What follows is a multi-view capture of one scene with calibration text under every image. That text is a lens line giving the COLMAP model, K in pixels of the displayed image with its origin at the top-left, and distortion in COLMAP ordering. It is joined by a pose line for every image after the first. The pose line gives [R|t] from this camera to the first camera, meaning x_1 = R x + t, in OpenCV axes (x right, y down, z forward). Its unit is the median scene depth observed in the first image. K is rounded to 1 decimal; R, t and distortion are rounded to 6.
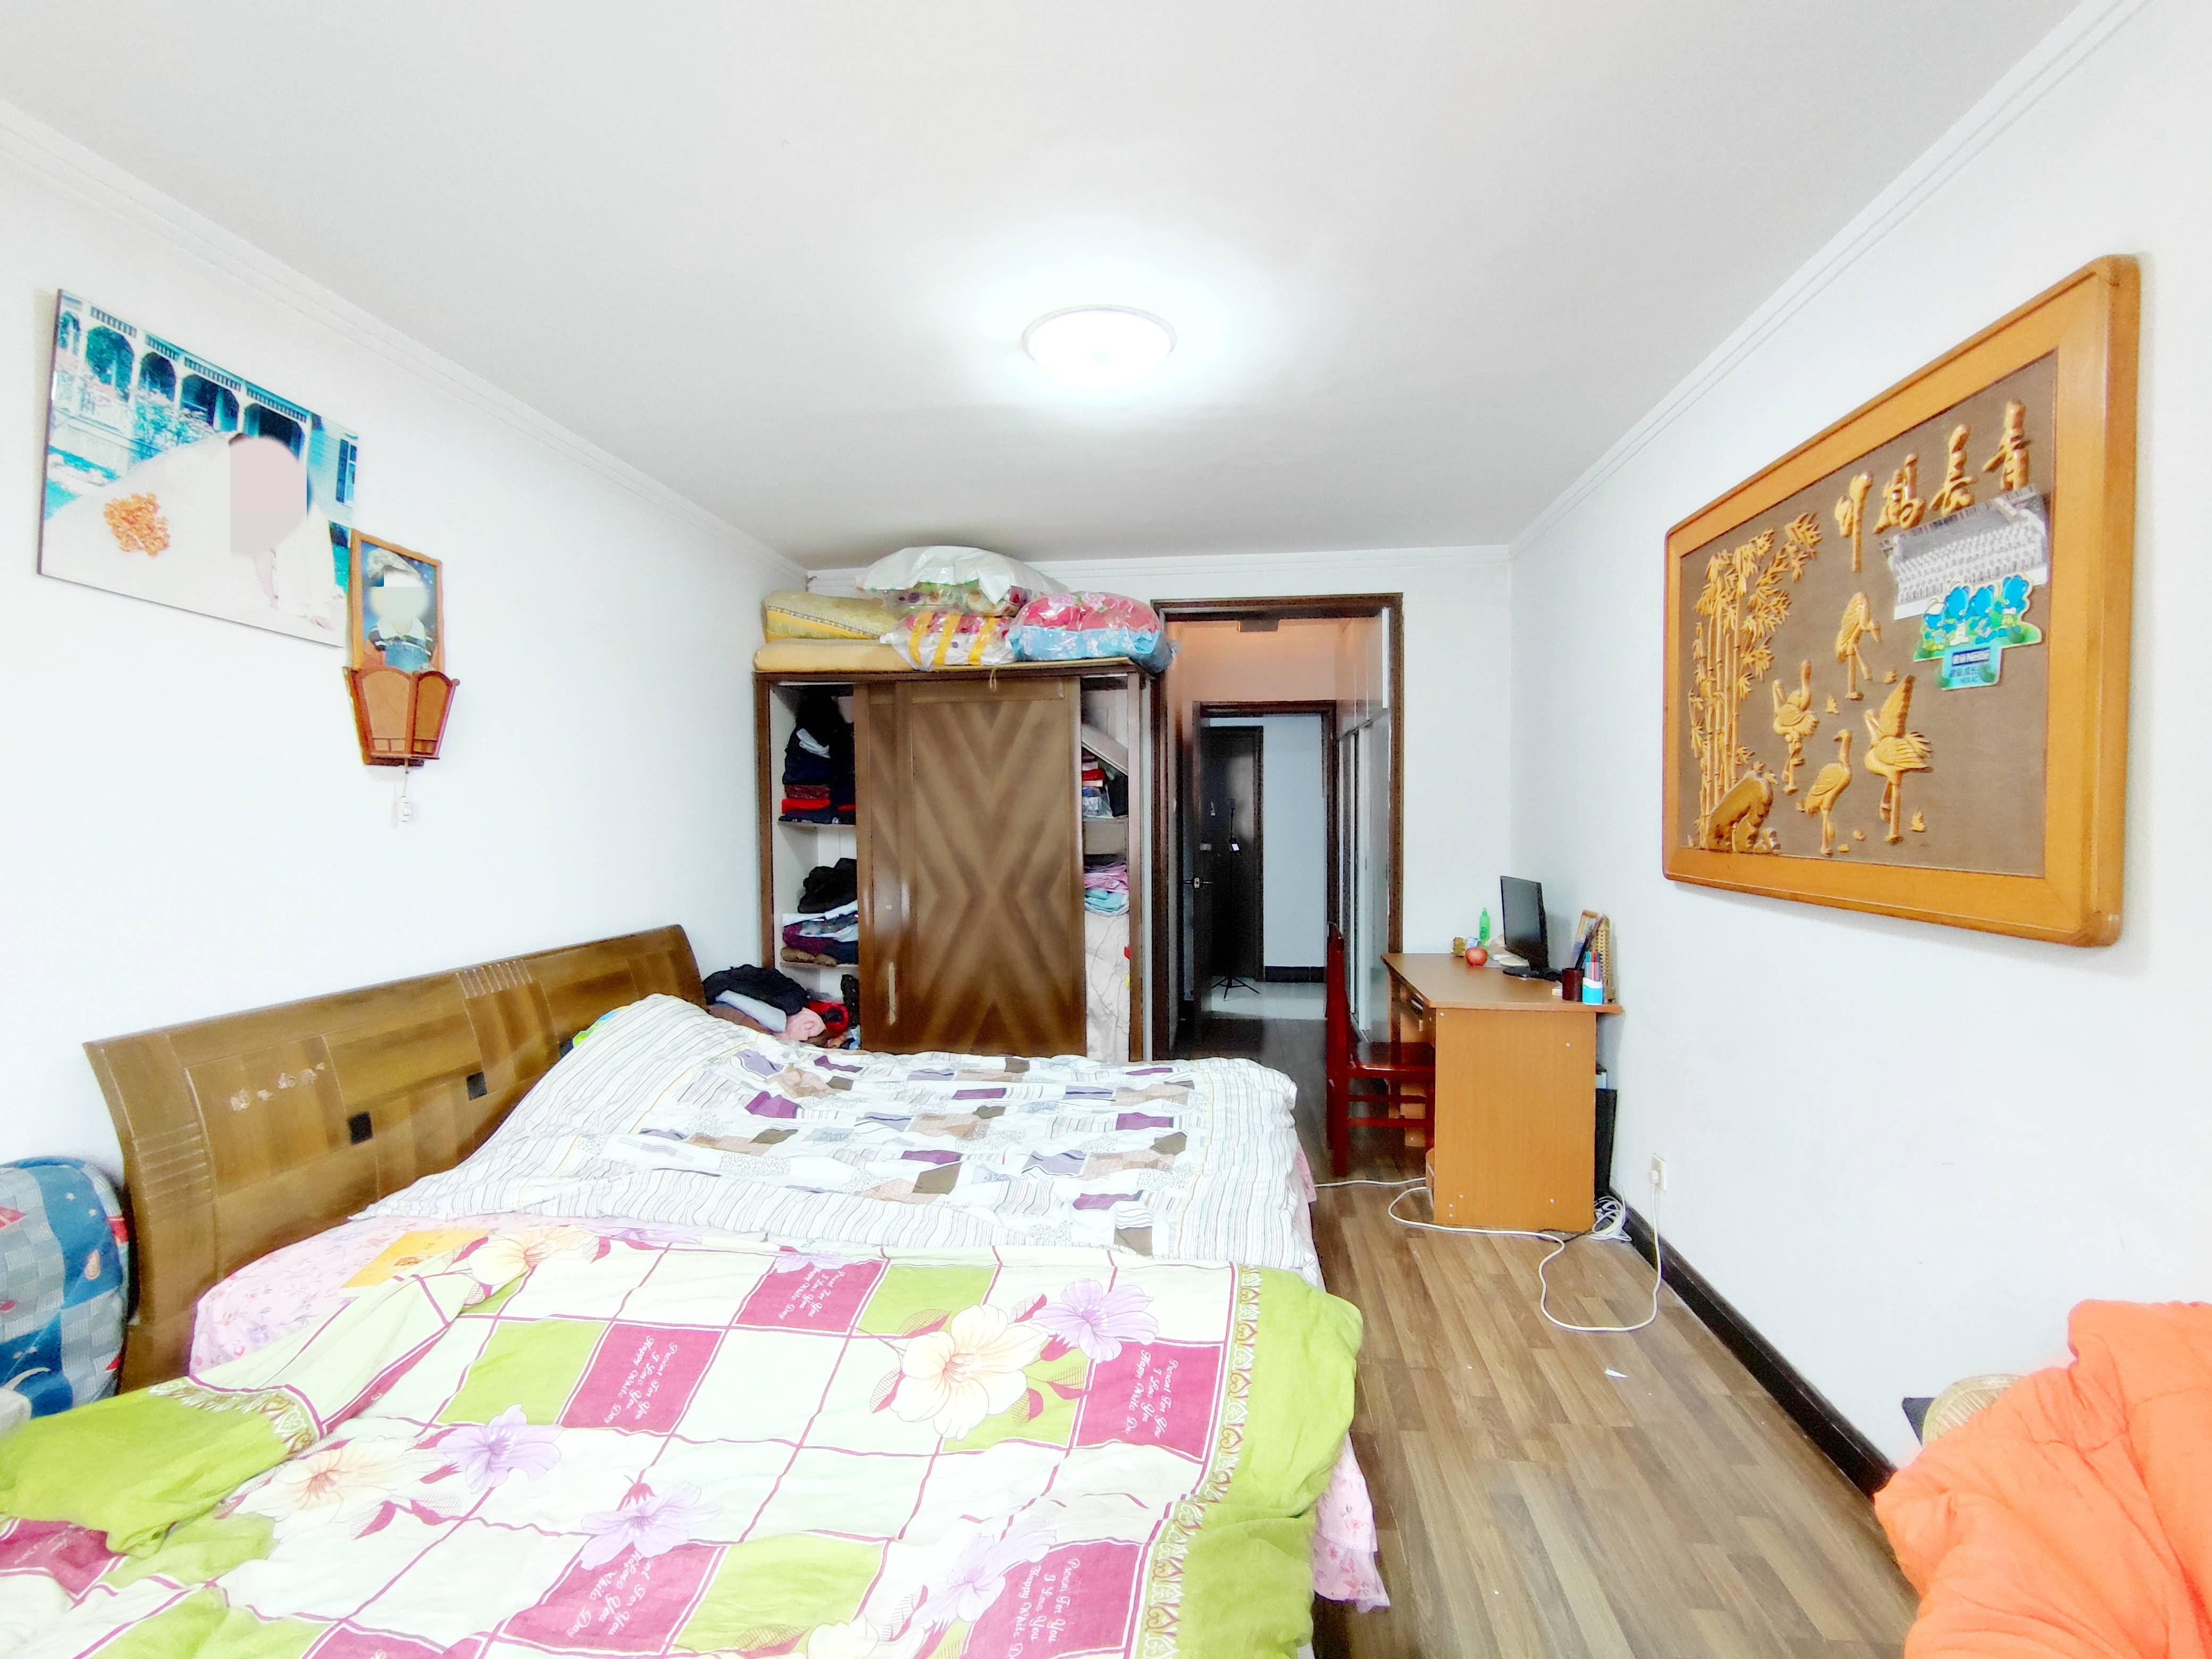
lens RADIAL K [[1015.2, 0, 1107.6], [0, 1015.2, 829.8], [0, 0, 1]] dist [-0.000248, 0.000018]
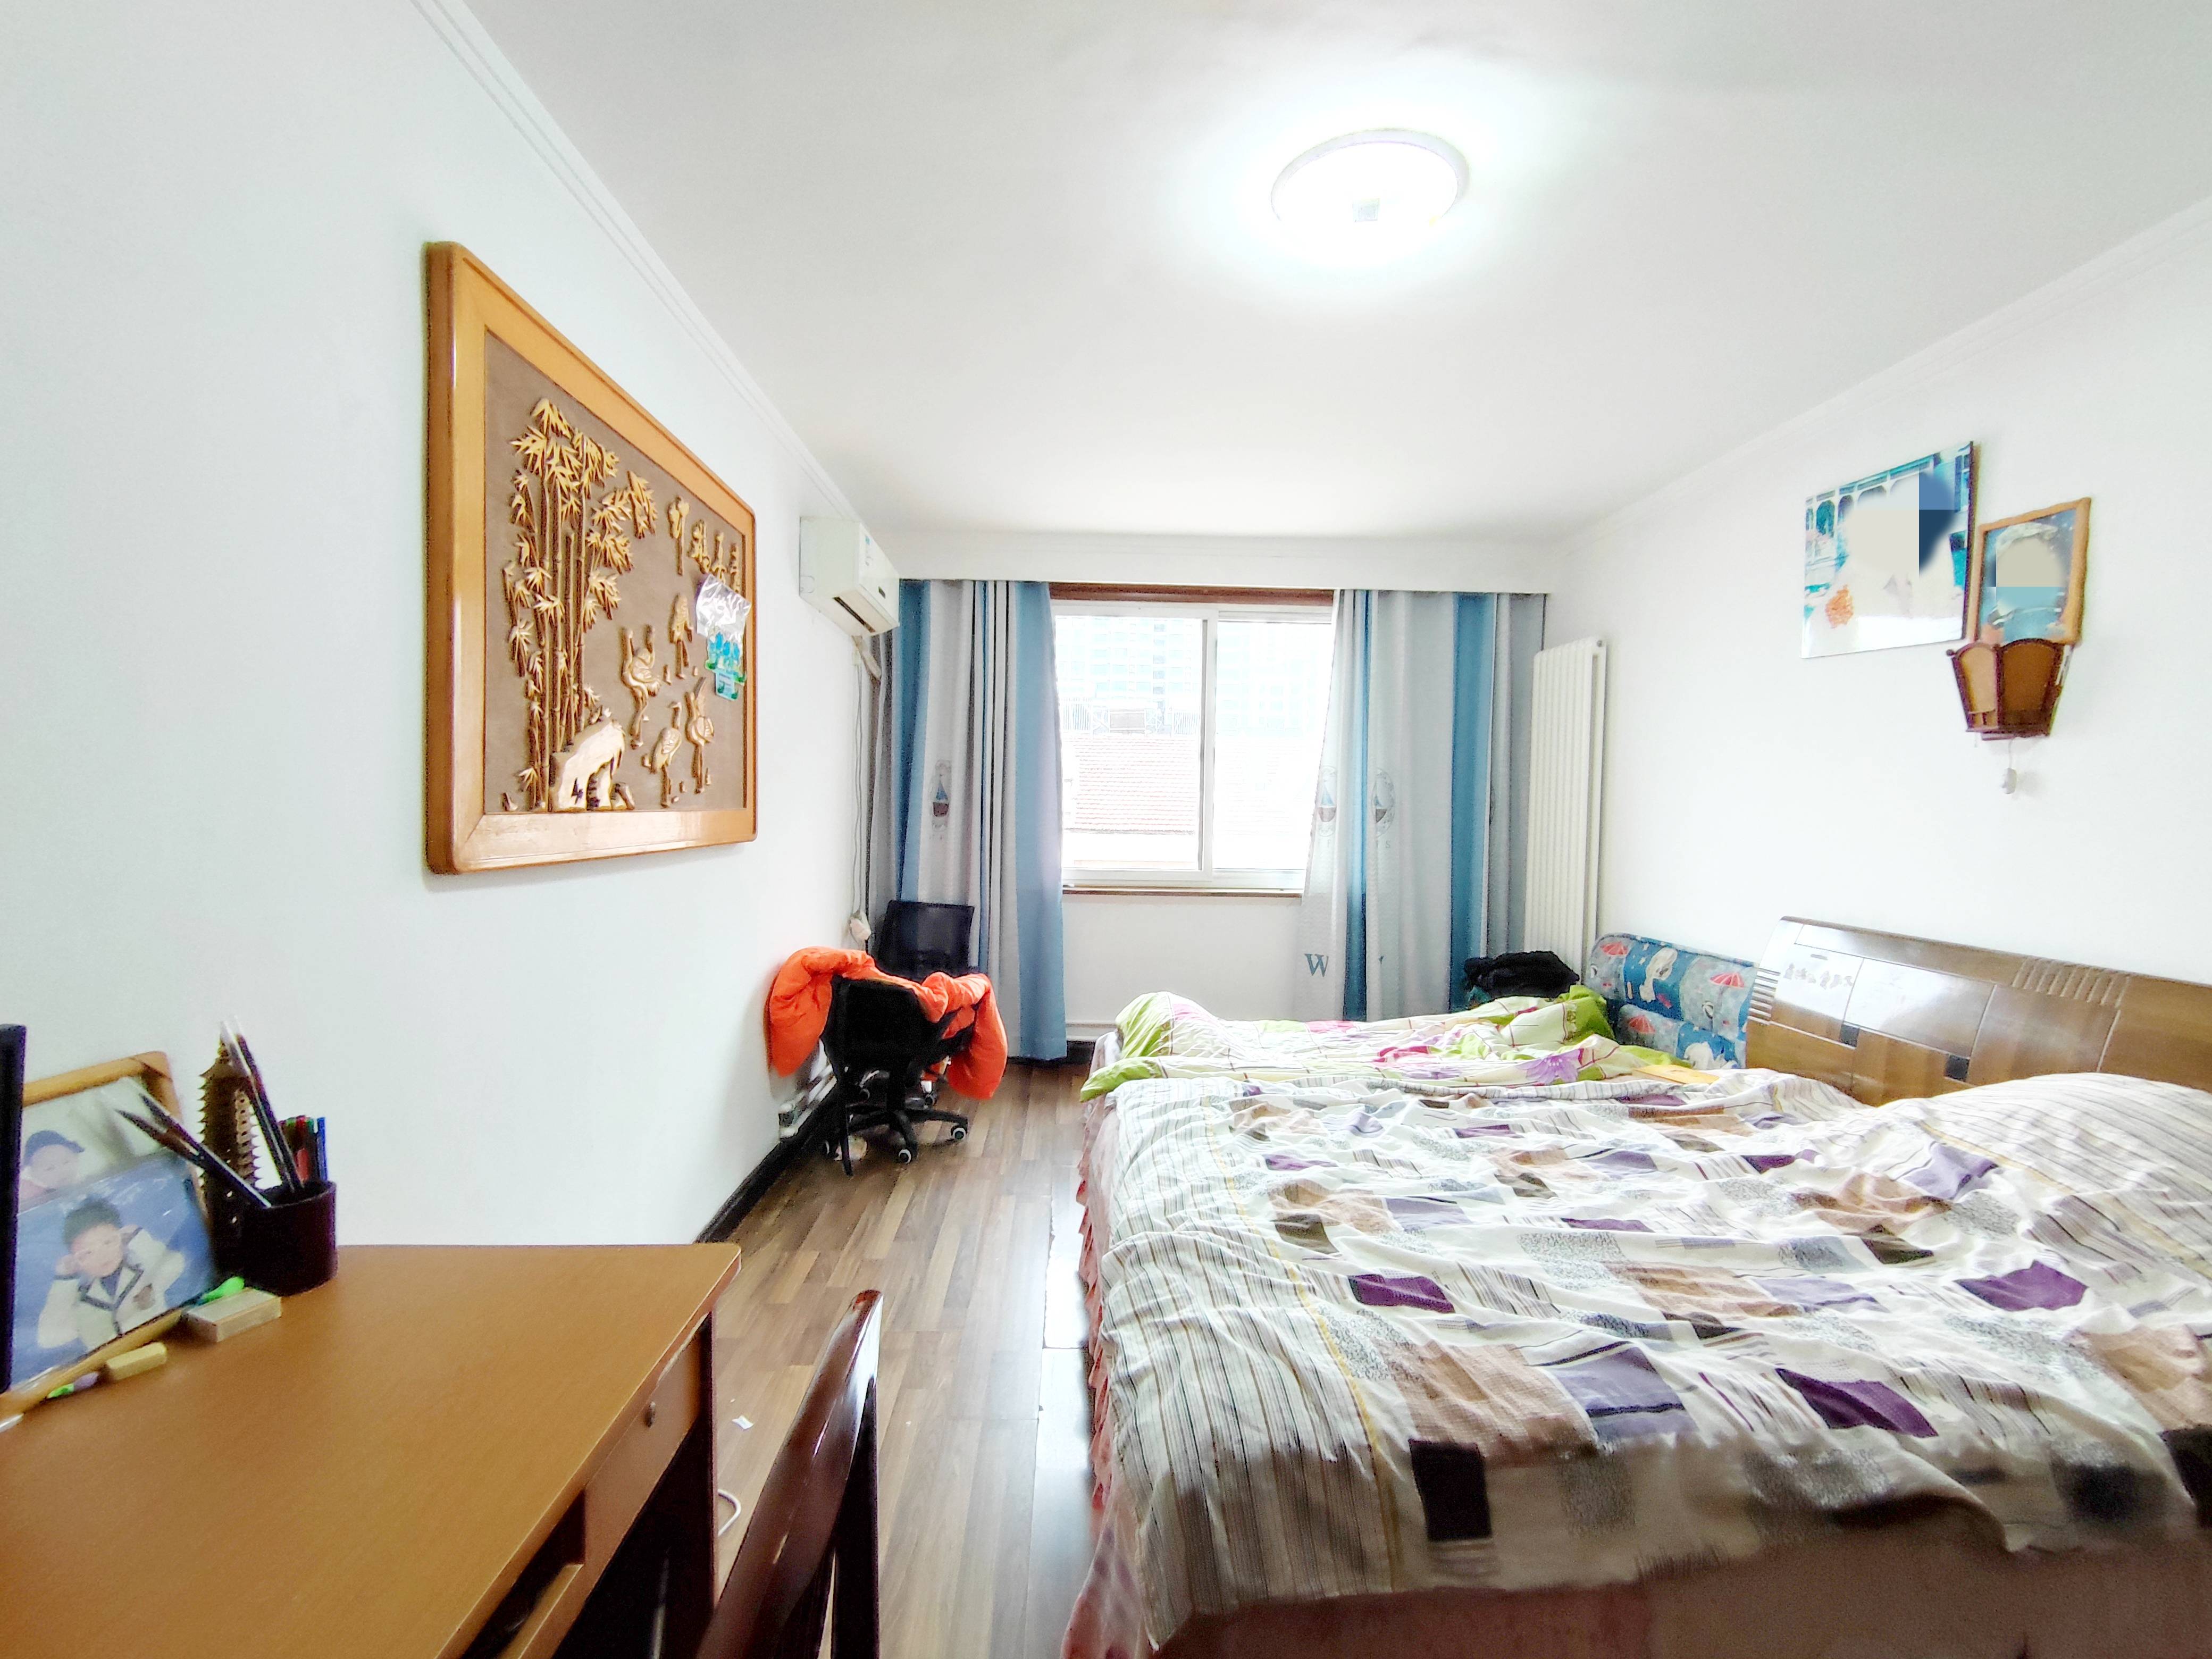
lens RADIAL K [[1015.2, 0, 1105.0], [0, 1015.2, 826.1], [0, 0, 1]] dist [-0.000248, 0.000018]
pose [[-0.988372, -0.003029, -0.152027, 0.429821], [-0.009438, 0.999096, 0.041452, -0.009950], [0.151764, 0.042405, -0.987507, 2.347763]]
